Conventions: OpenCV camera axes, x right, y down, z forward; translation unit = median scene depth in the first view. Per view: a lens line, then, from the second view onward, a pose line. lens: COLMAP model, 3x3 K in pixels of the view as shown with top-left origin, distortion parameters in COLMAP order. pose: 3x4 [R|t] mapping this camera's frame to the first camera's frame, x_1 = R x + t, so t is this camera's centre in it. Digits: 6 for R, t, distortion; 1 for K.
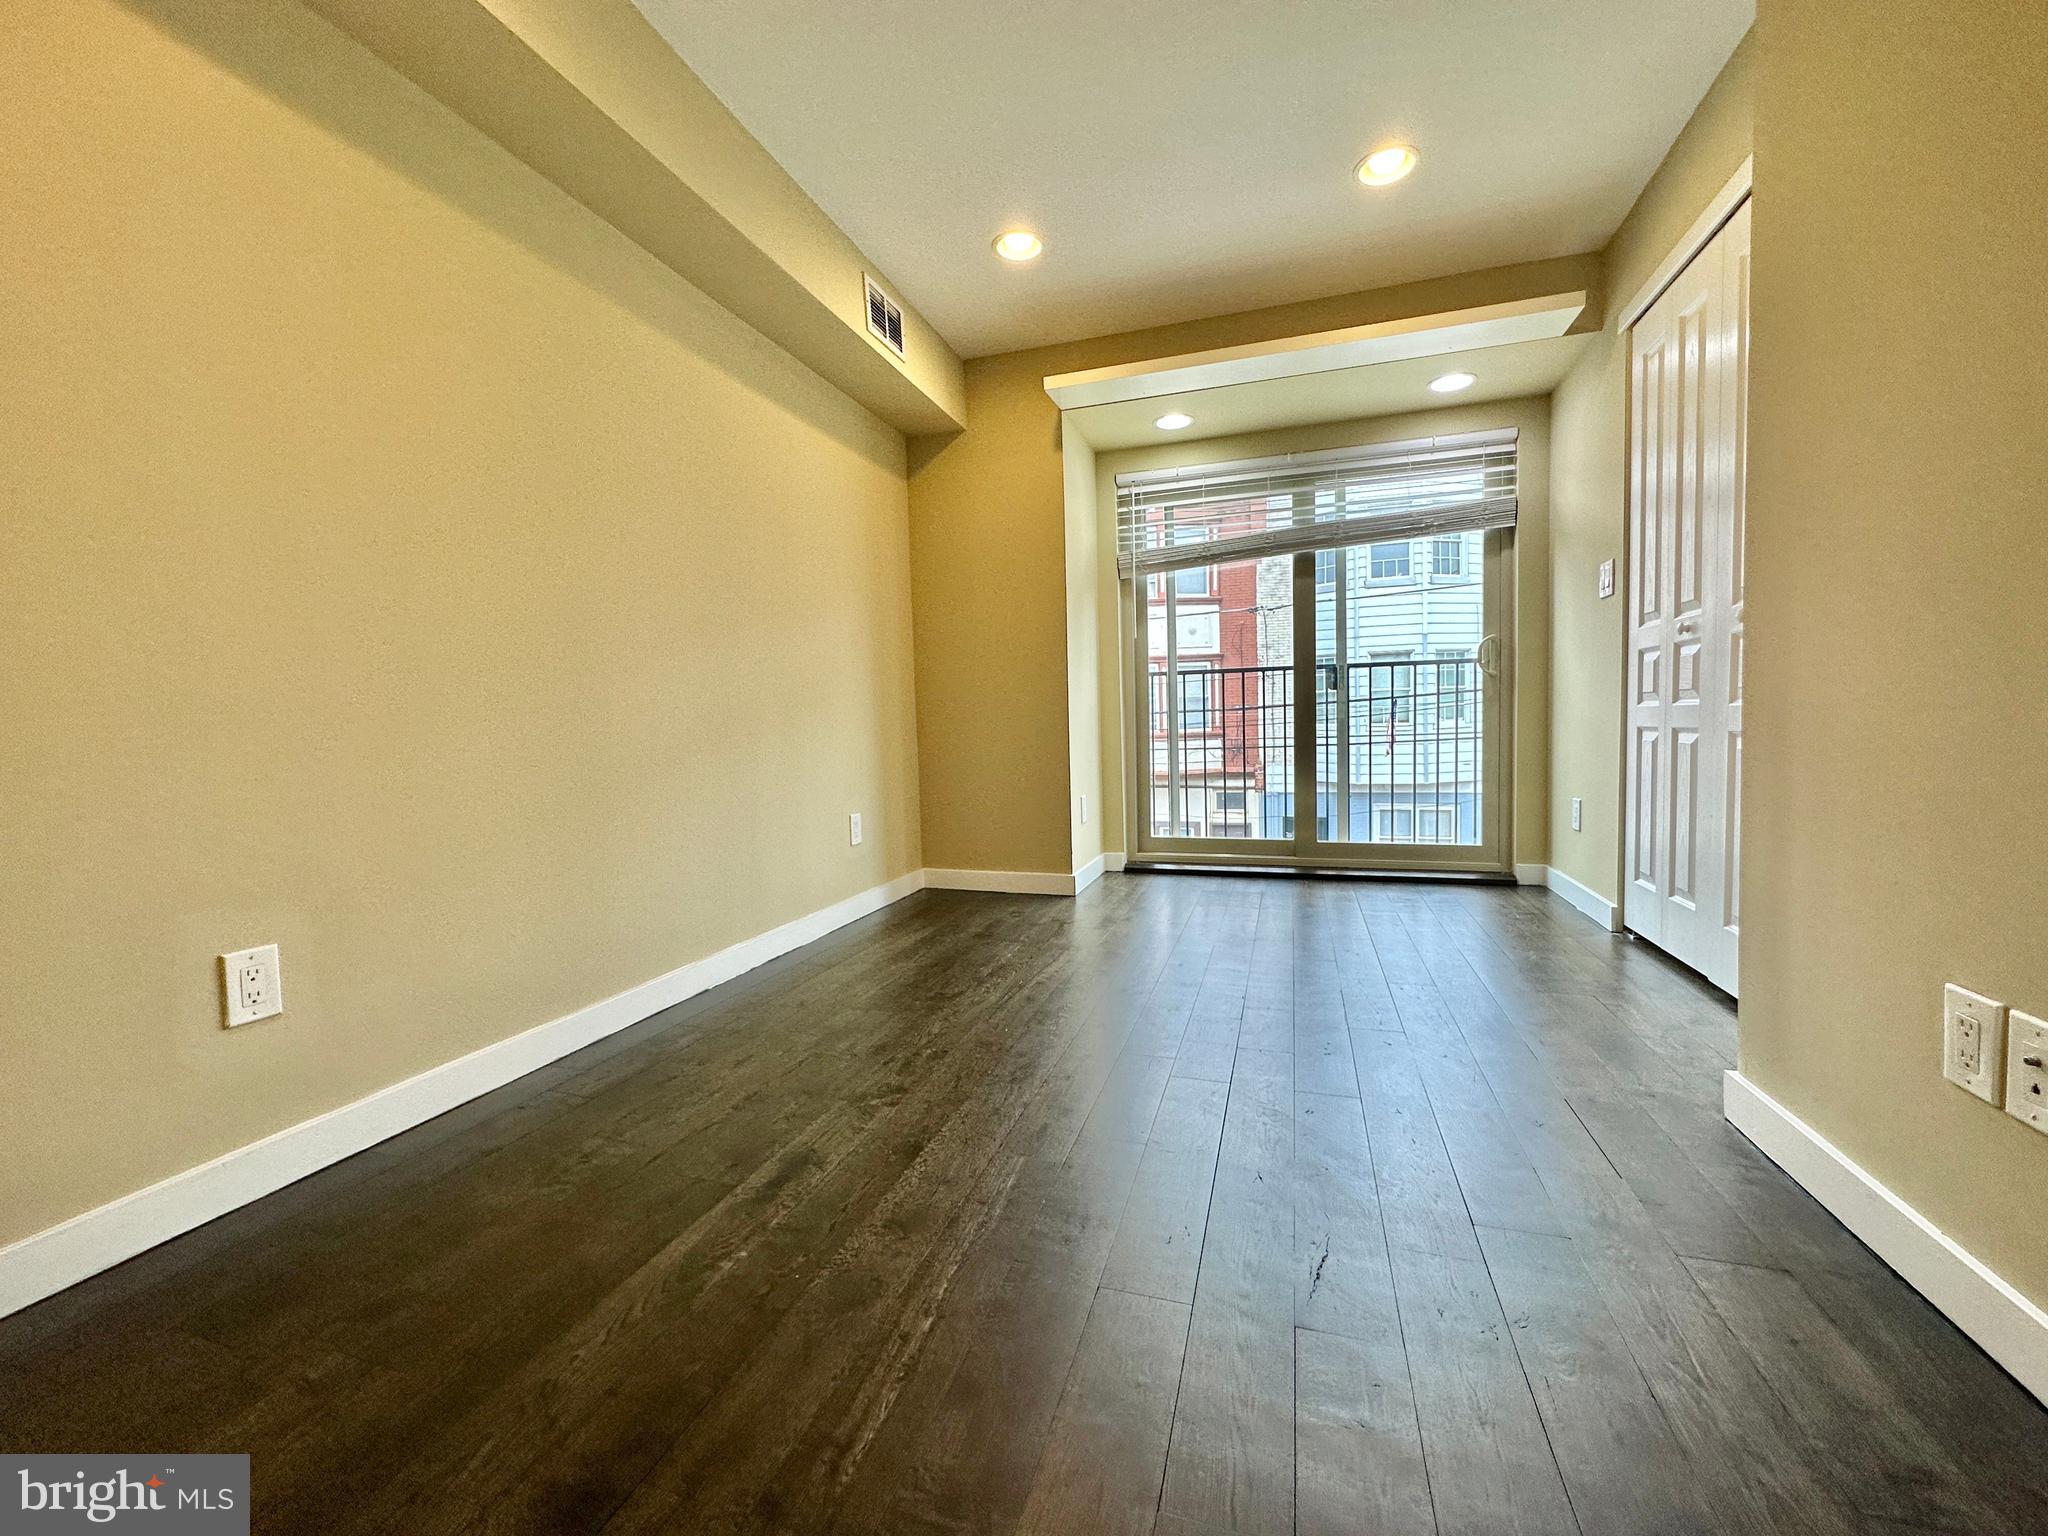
lens RADIAL K [[818.8, 0, 1025.2], [0, 818.8, 763.2], [0, 0, 1]] dist [-0.001859, 0.000416]
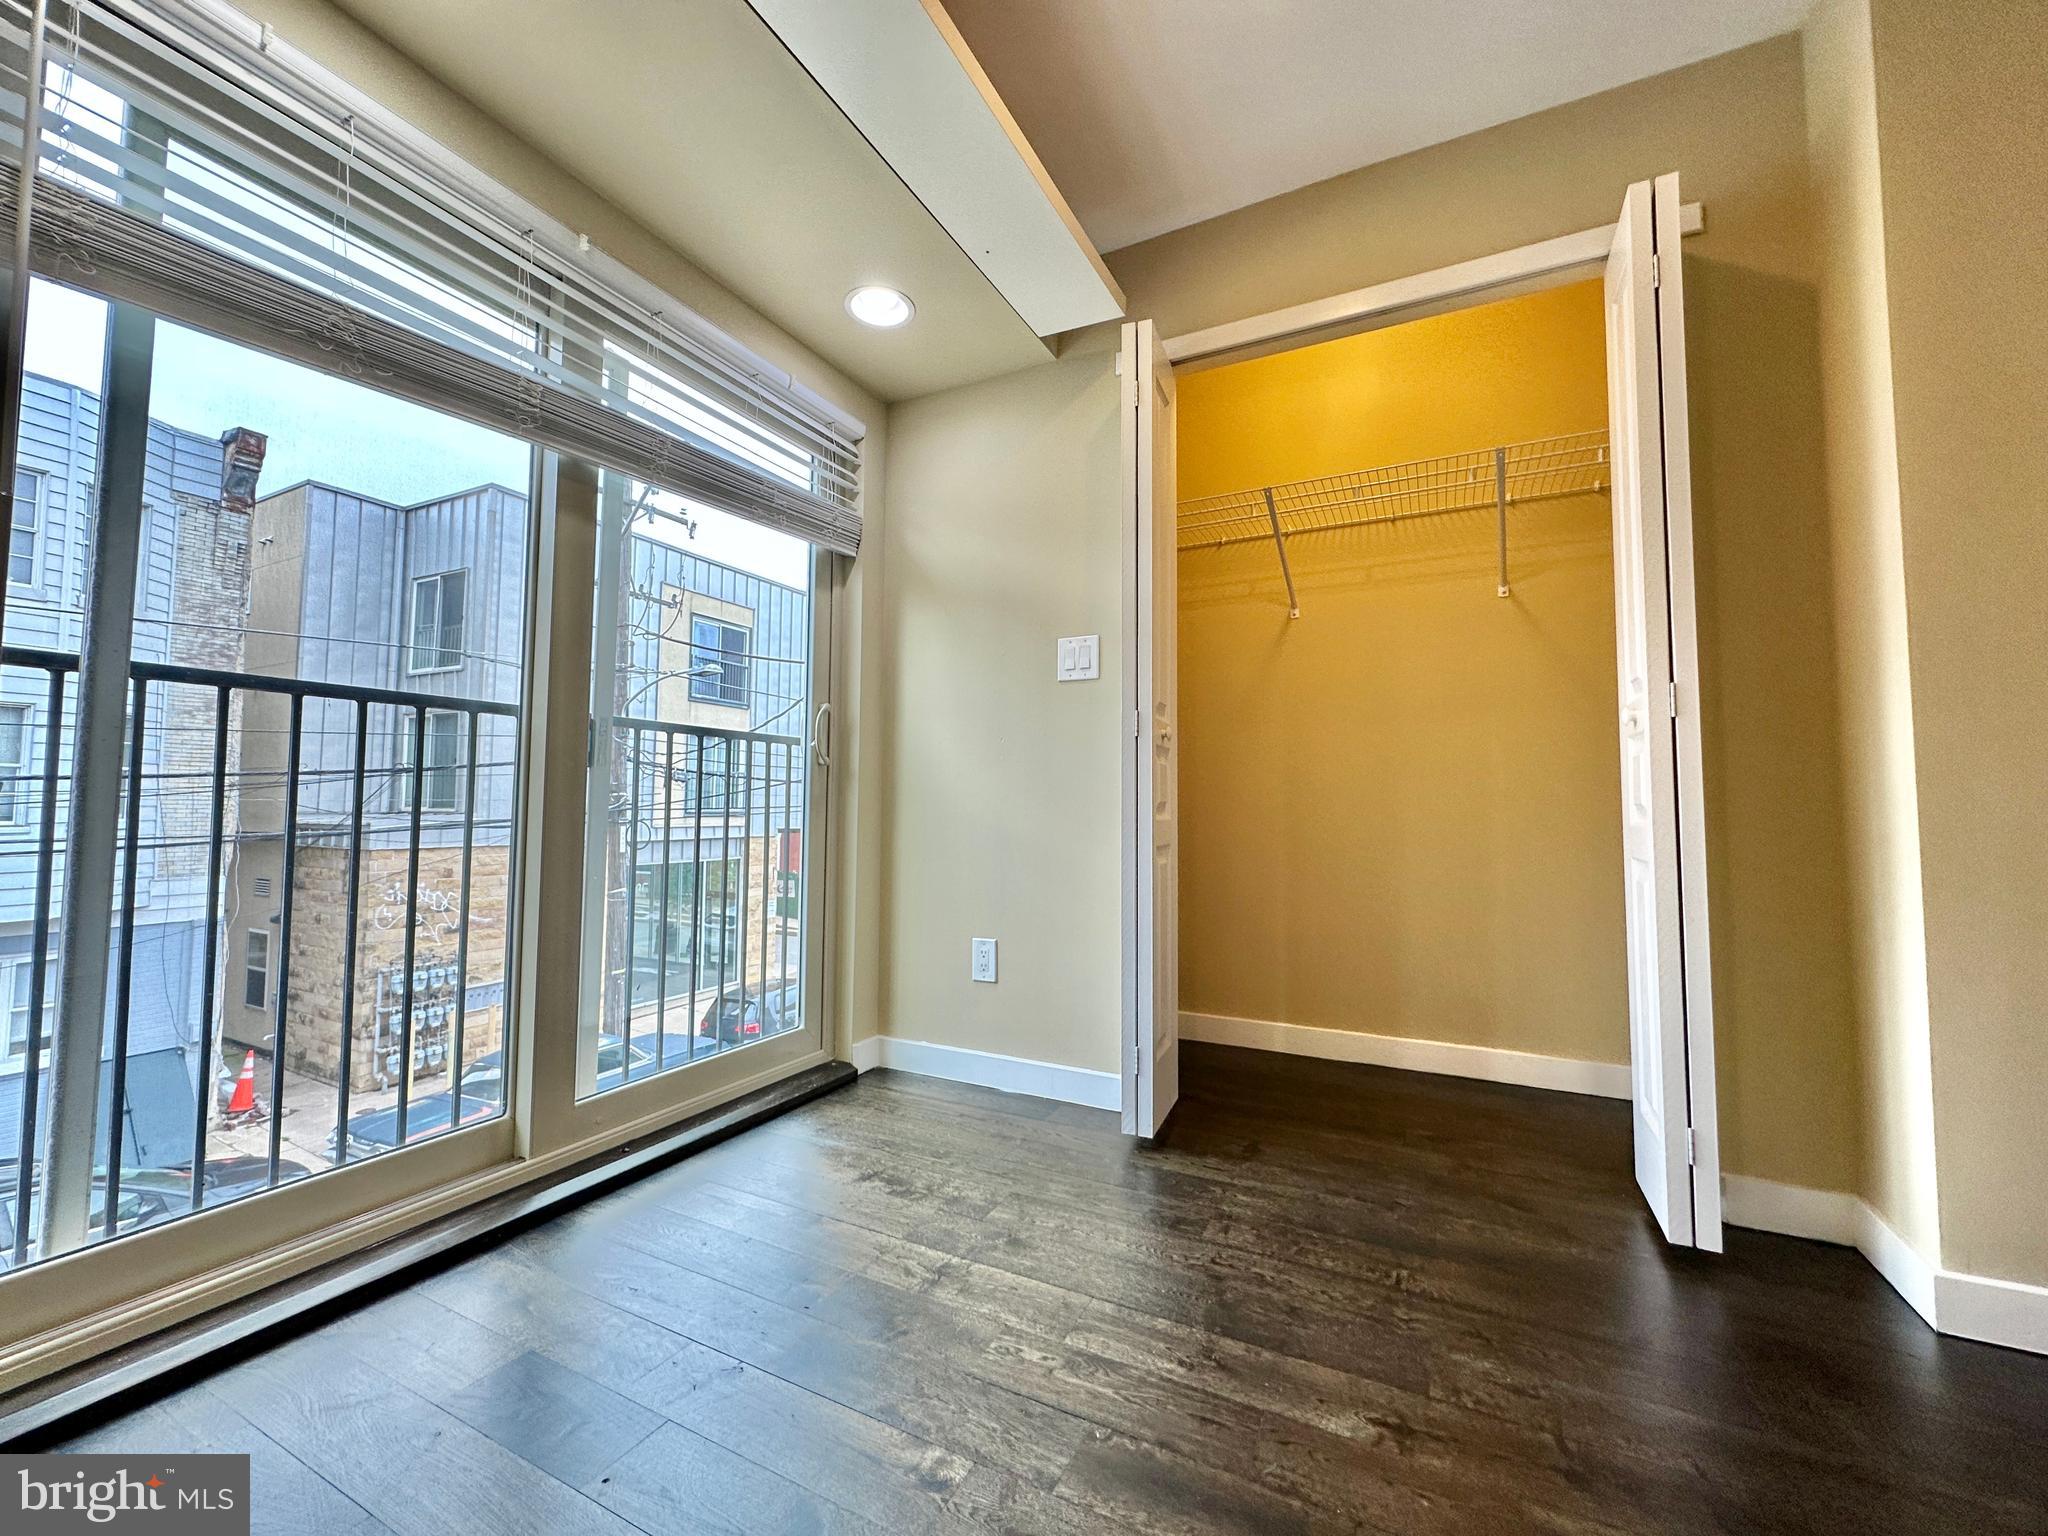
lens RADIAL K [[818.8, 0, 1025.2], [0, 818.8, 763.2], [0, 0, 1]] dist [-0.001859, 0.000416]
pose [[0.153975, 0.079245, 0.984892, -0.061656], [0.043996, 0.995240, -0.086956, -0.043542], [-0.987095, 0.056720, 0.149756, 0.748518]]
